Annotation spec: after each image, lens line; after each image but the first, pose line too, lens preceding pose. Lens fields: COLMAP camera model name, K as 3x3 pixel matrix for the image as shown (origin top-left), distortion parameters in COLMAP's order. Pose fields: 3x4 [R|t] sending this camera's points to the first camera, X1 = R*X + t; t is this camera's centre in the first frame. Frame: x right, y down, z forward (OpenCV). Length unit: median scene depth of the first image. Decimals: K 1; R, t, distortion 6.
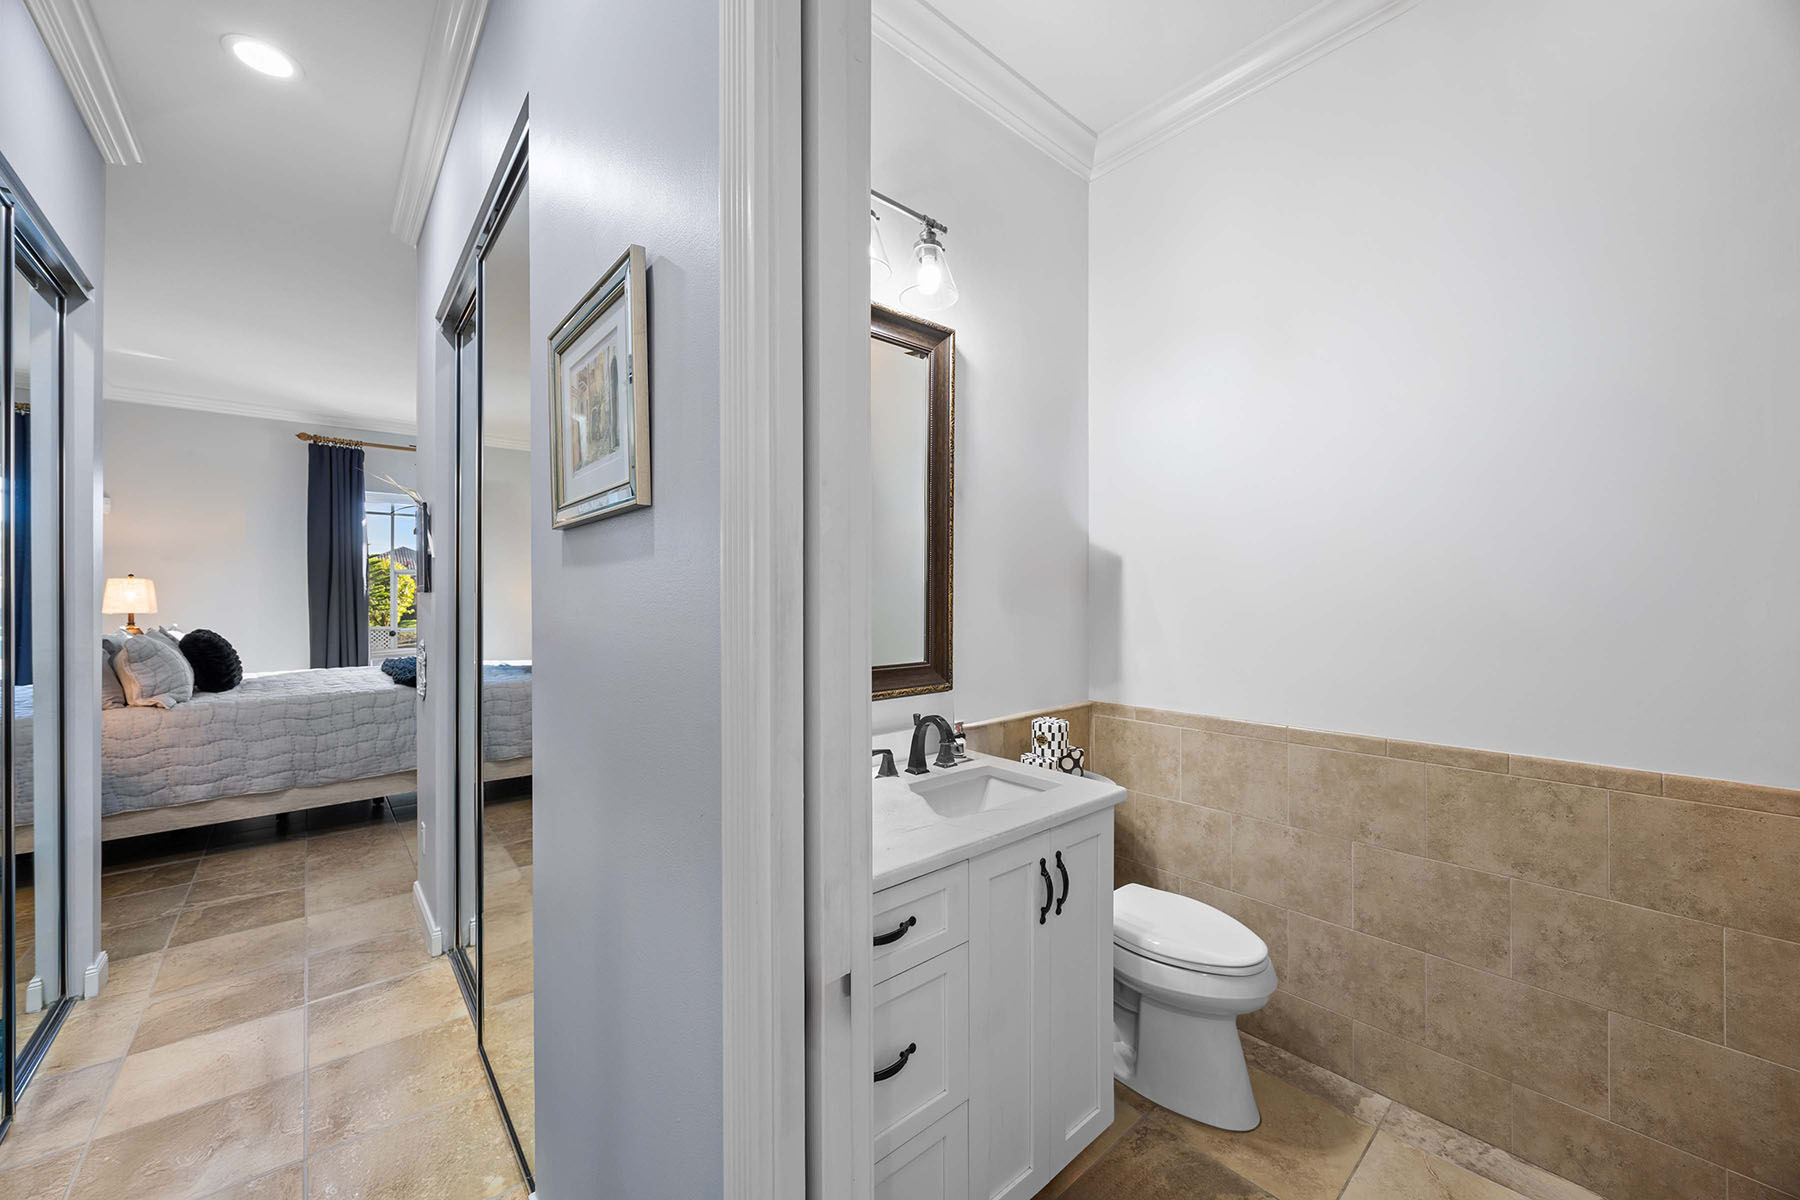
lens RADIAL K [[685.1, 0, 898.4], [0, 685.1, 599.9], [0, 0, 1]] dist [-0.000261, -0.000029]
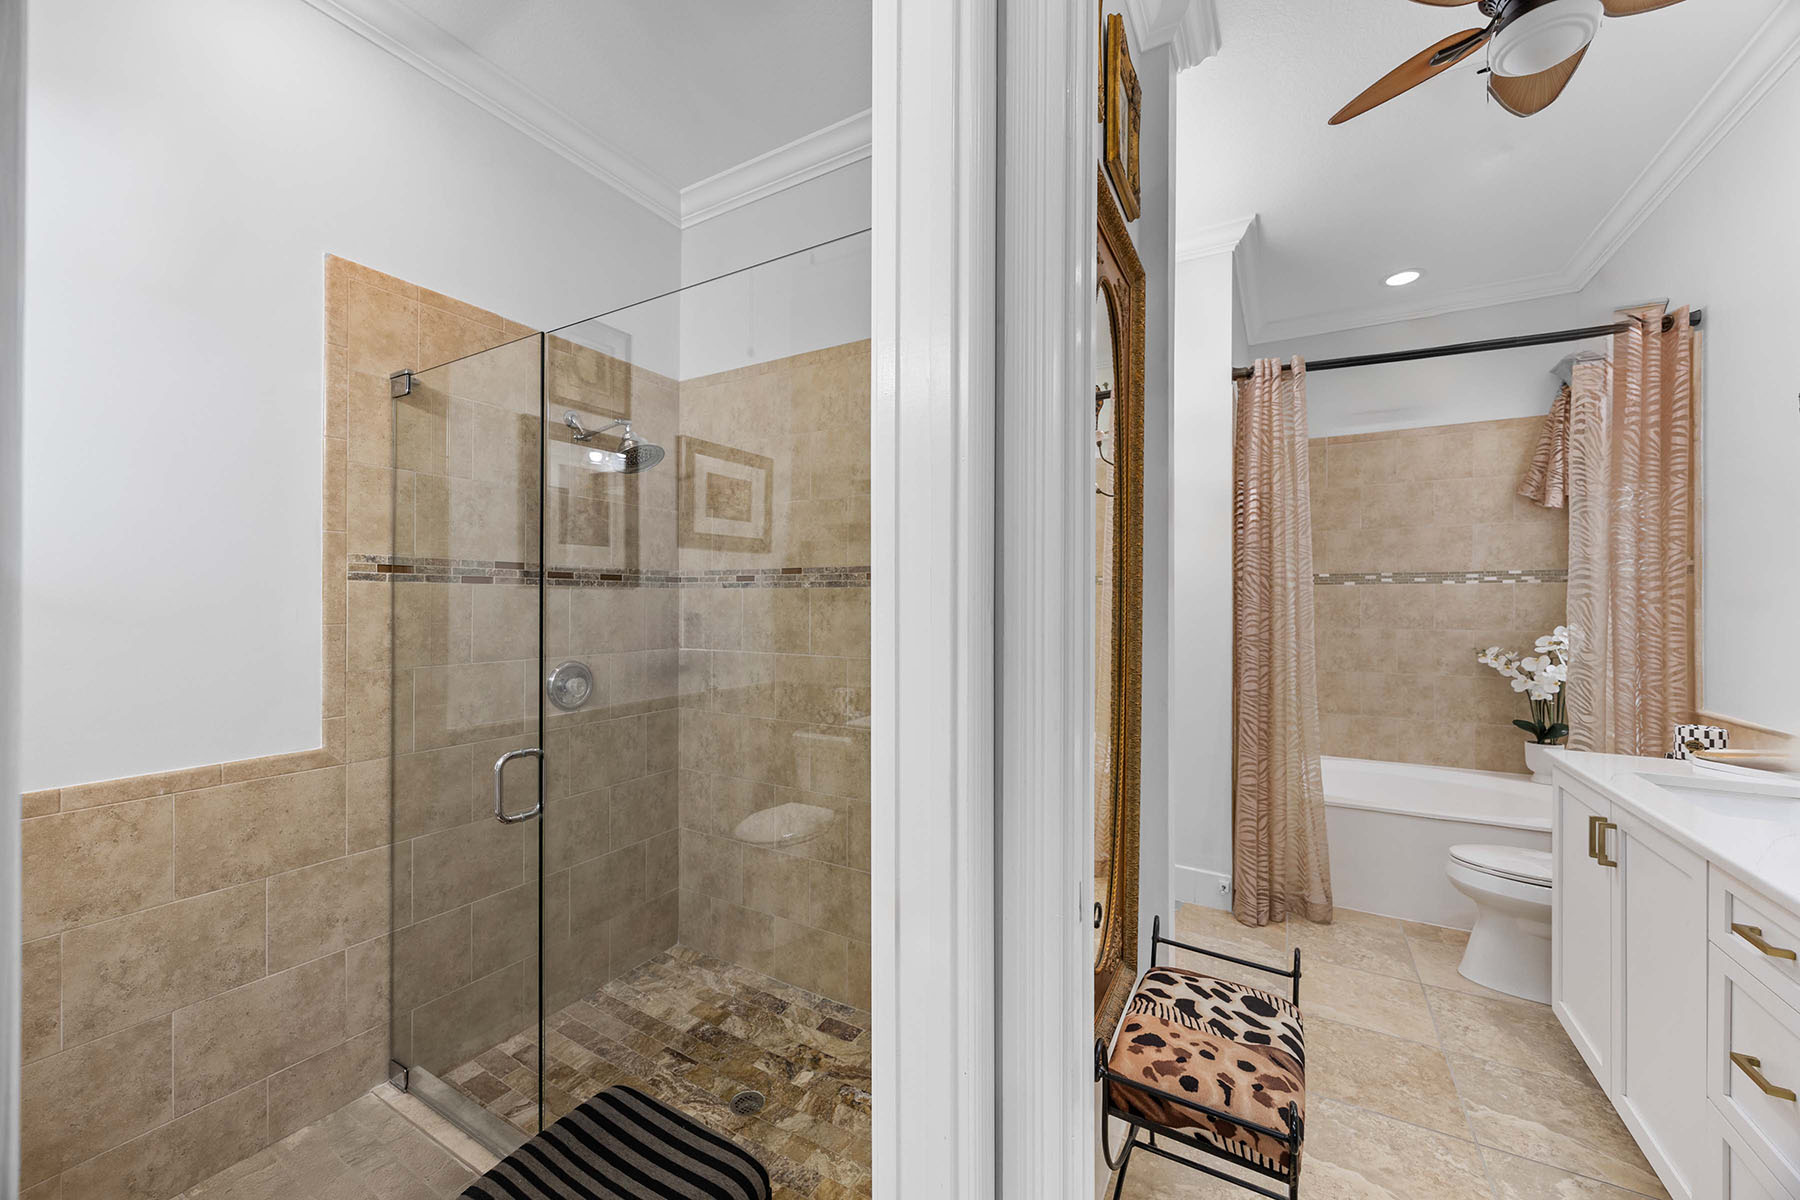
lens RADIAL K [[685.1, 0, 895.0], [0, 685.1, 600.0], [0, 0, 1]] dist [-0.000261, -0.000029]
pose [[-0.325877, -0.000635, 0.945412, -0.266946], [-0.002606, 0.999997, -0.000226, -0.011952], [-0.945409, -0.002537, -0.325877, 0.318291]]
